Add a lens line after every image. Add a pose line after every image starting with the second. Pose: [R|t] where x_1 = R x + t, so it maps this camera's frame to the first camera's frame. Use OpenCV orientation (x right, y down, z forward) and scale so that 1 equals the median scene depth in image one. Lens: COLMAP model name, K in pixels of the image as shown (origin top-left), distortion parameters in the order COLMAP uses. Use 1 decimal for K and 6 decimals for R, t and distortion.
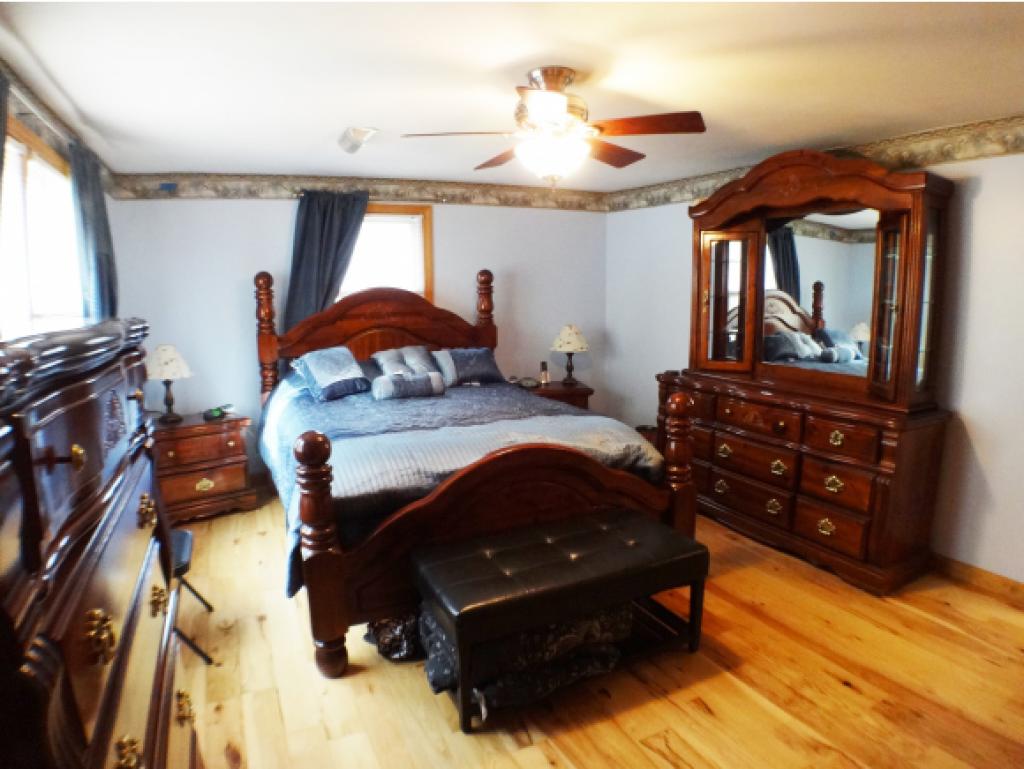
lens RADIAL K [[600.7, 0, 512.0], [0, 600.7, 384.5], [0, 0, 1]] dist [-0.159466, 0.026262]
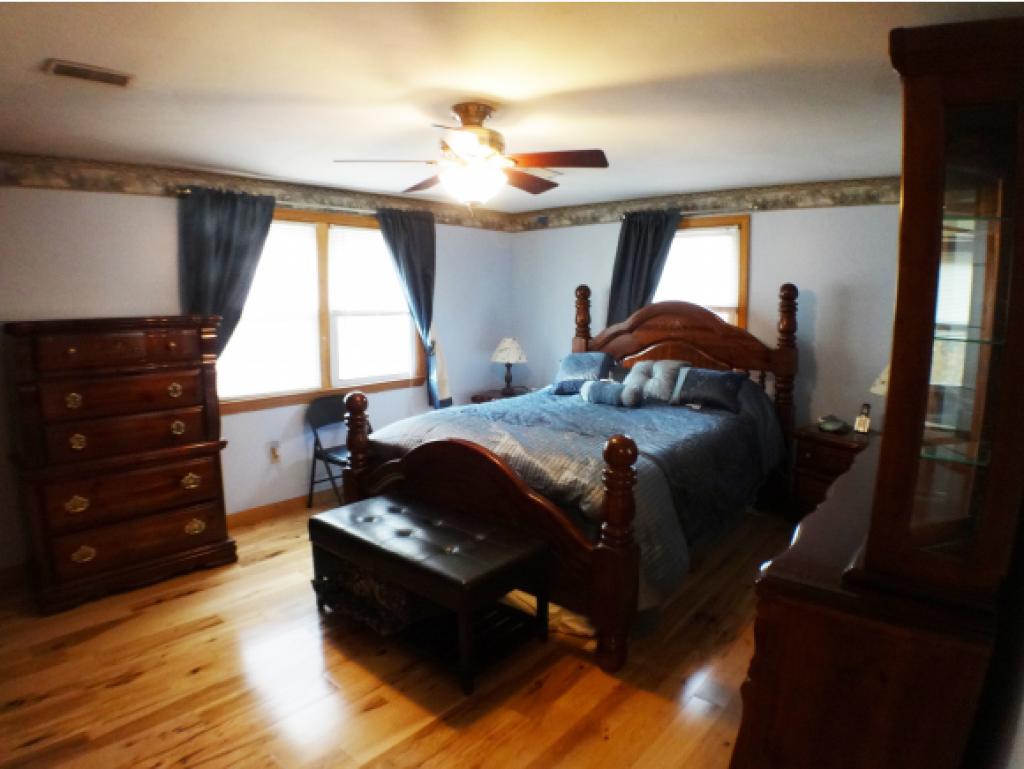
lens RADIAL K [[600.7, 0, 512.0], [0, 600.7, 384.5], [0, 0, 1]] dist [-0.159466, 0.026262]
pose [[0.408417, 0.136370, -0.902551, 0.596975], [-0.142832, 0.986145, 0.084368, -0.067005], [0.901551, 0.094456, 0.422237, 0.326004]]
